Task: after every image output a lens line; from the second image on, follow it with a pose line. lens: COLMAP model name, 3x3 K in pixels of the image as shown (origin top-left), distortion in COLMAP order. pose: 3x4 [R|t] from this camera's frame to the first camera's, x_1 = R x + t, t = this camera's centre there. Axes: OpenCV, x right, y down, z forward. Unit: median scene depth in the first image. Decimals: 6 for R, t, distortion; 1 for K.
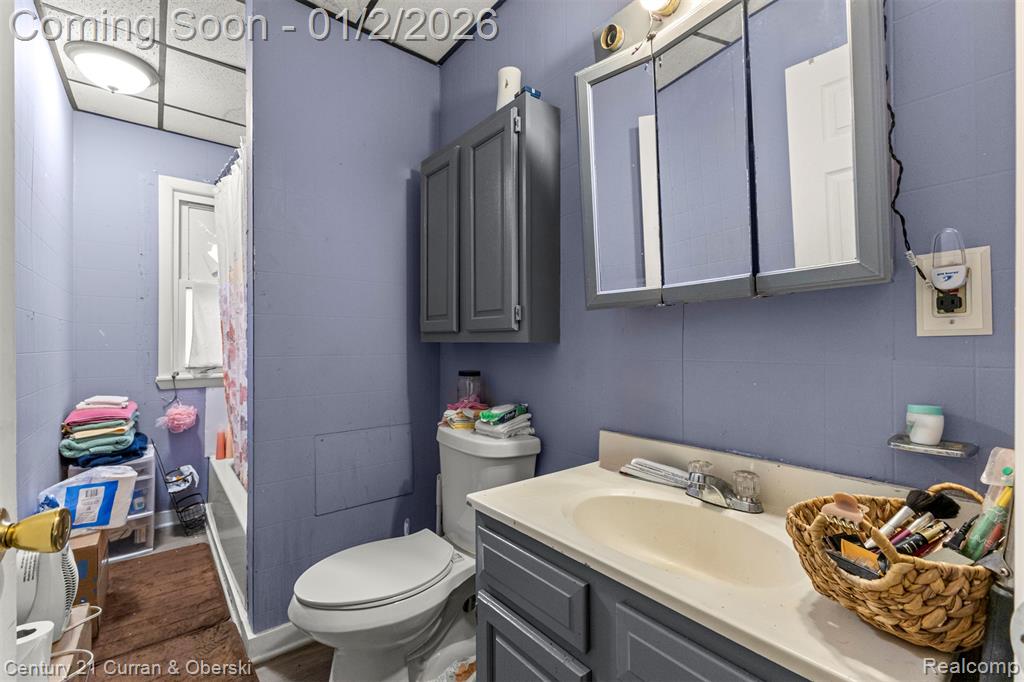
lens RADIAL K [[446.4, 0, 513.5], [0, 446.4, 343.4], [0, 0, 1]] dist [0.001704, -0.001643]
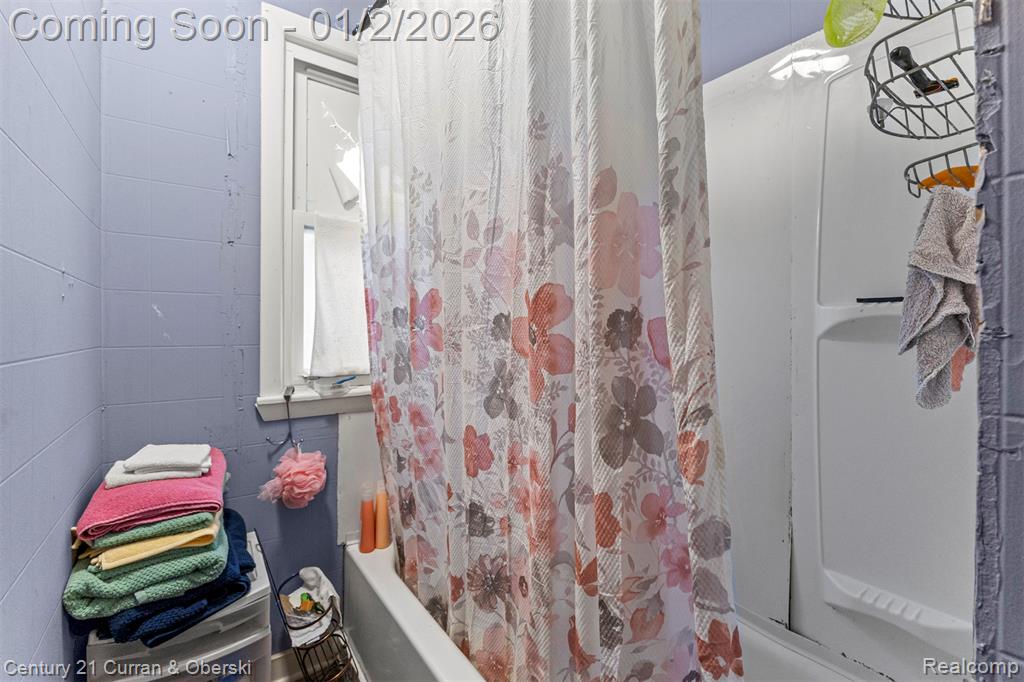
lens RADIAL K [[446.4, 0, 505.7], [0, 446.4, 324.1], [0, 0, 1]] dist [0.001704, -0.001643]
pose [[0.998206, -0.005057, -0.059666, -0.483280], [0.004958, 0.999986, -0.001813, -0.007558], [0.059675, 0.001513, 0.998217, 0.504999]]
